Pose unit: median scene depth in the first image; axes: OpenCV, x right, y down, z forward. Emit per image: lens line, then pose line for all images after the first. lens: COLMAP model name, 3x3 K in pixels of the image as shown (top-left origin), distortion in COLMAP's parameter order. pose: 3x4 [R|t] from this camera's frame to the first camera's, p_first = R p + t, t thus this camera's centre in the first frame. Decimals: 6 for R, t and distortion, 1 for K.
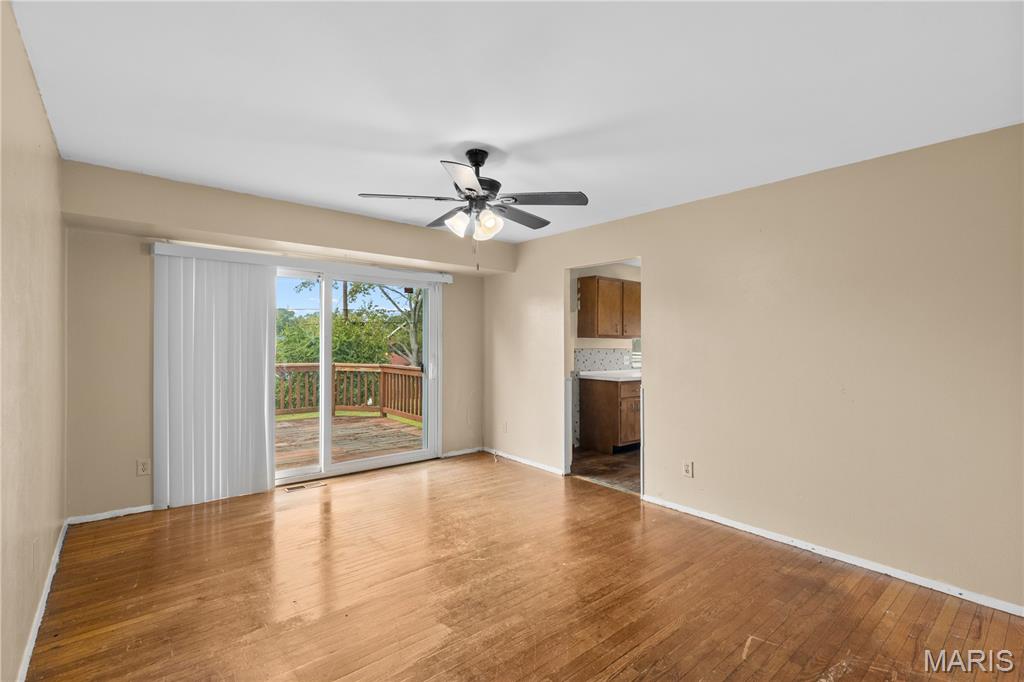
lens RADIAL K [[472.0, 0, 519.9], [0, 472.0, 339.3], [0, 0, 1]] dist [0.008766, -0.000049]
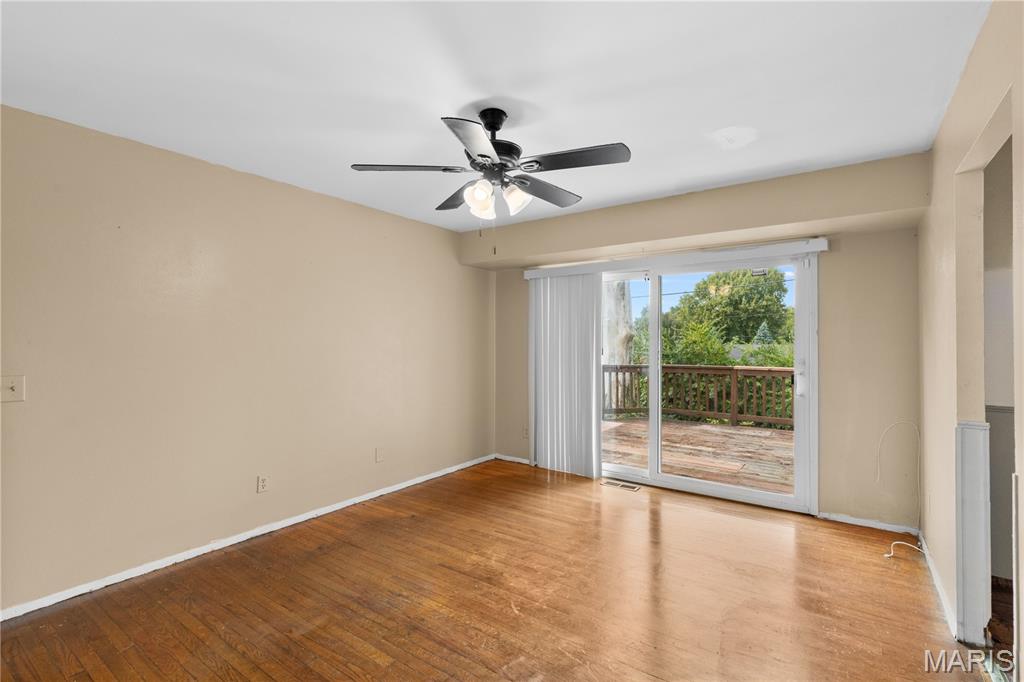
lens RADIAL K [[472.0, 0, 517.8], [0, 472.0, 341.3], [0, 0, 1]] dist [0.008766, -0.000049]
pose [[0.245058, -0.006665, -0.969486, 0.486663], [0.006025, 0.999968, -0.005352, 0.008048], [0.969490, -0.004530, 0.245090, 0.559158]]
